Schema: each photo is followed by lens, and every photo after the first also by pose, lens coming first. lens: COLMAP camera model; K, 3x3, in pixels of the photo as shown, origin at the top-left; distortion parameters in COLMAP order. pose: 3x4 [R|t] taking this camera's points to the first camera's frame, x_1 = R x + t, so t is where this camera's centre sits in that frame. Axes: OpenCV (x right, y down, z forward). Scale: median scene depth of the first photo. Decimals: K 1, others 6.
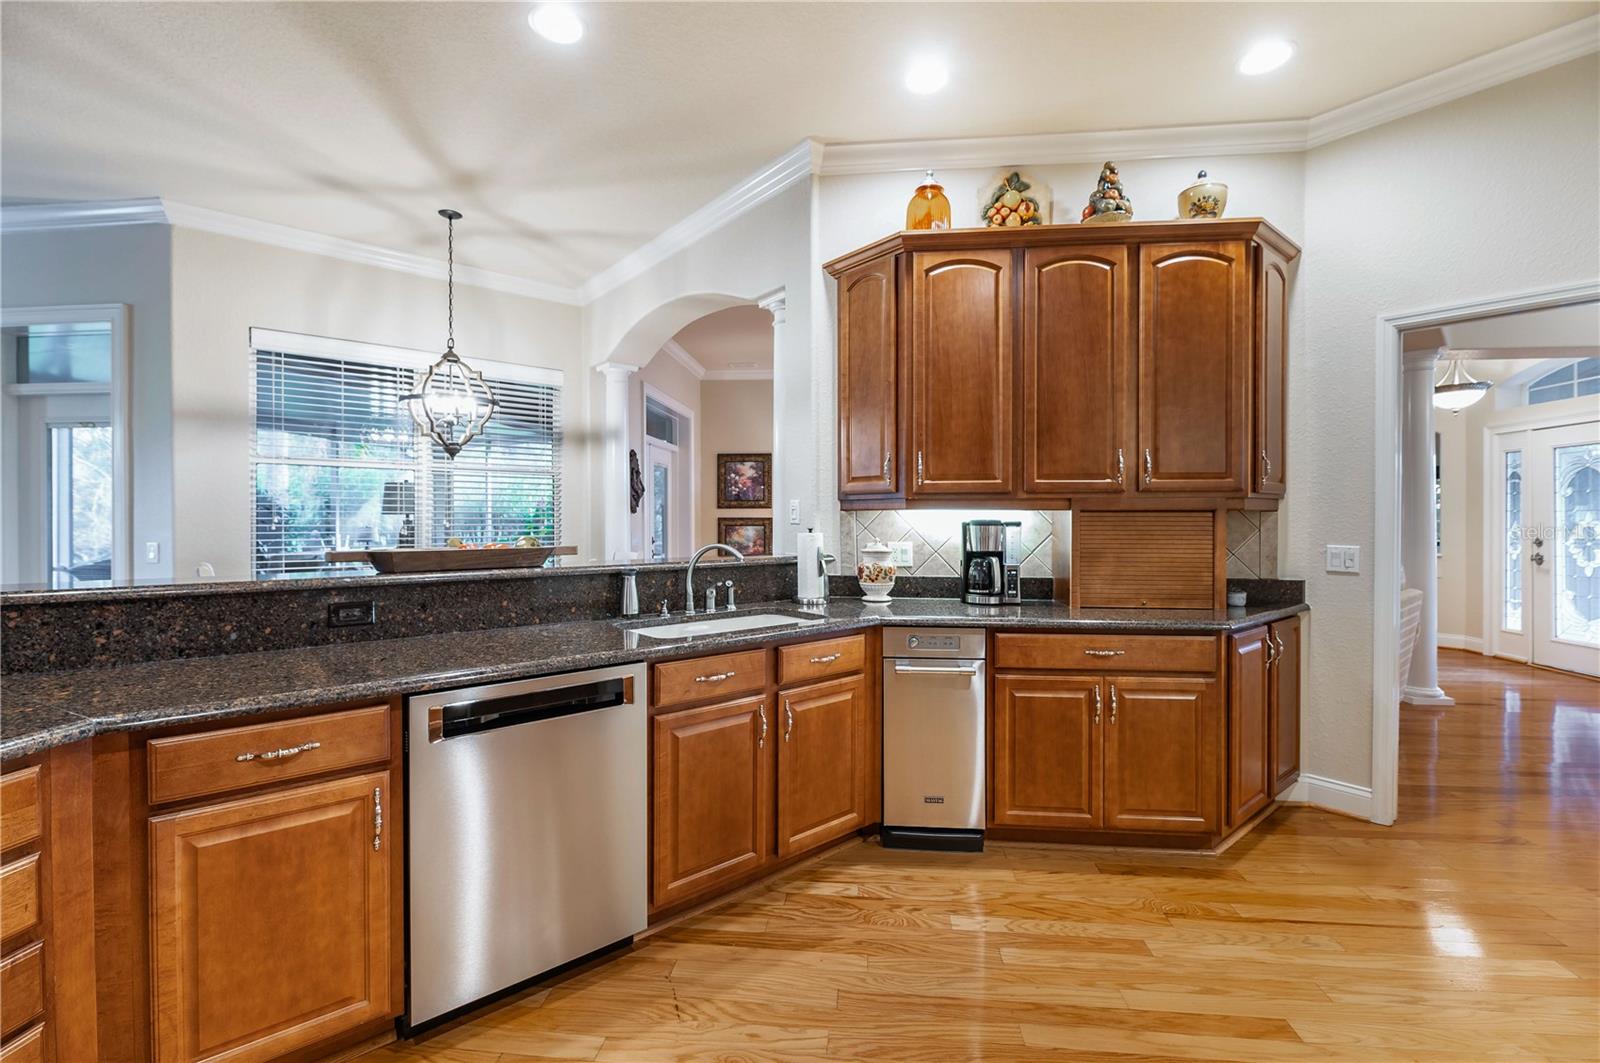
lens RADIAL K [[671.1, 0, 798.3], [0, 671.1, 526.3], [0, 0, 1]] dist [-0.003869, -0.000928]
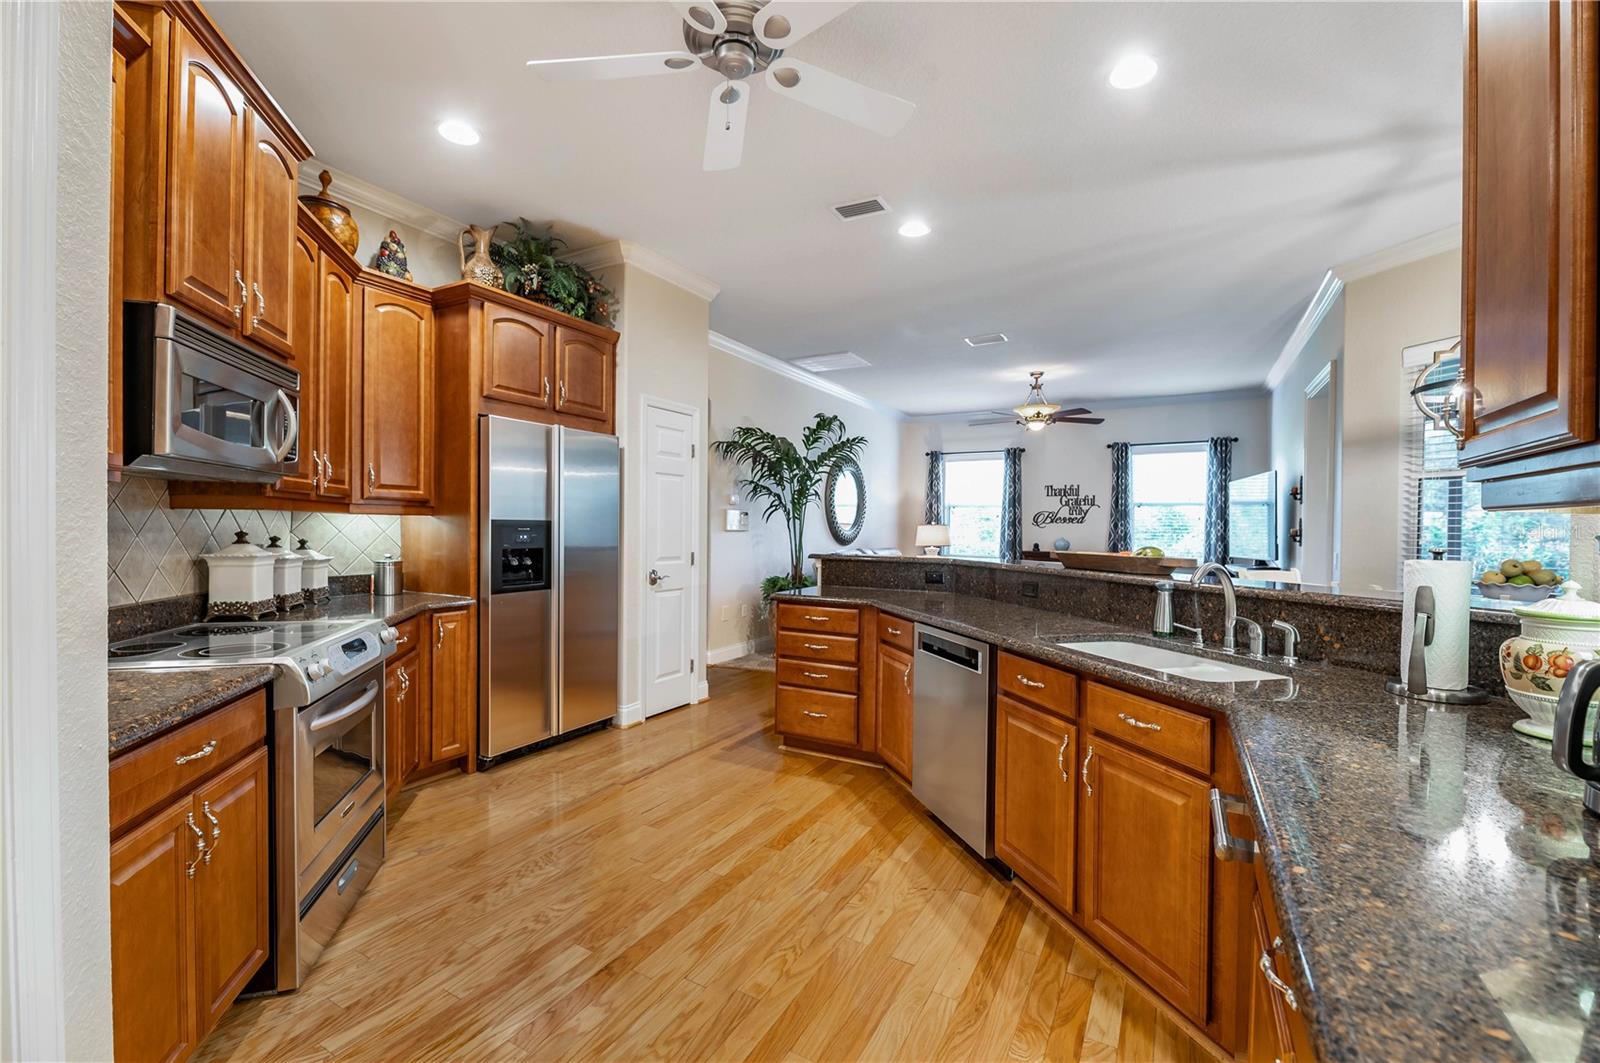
lens RADIAL K [[671.1, 0, 803.2], [0, 671.1, 532.5], [0, 0, 1]] dist [-0.003869, -0.000928]
pose [[-0.406031, 0.002688, -0.913856, 0.812730], [-0.014759, 0.999846, 0.009499, -0.010837], [0.913740, 0.017344, -0.405928, 0.916873]]
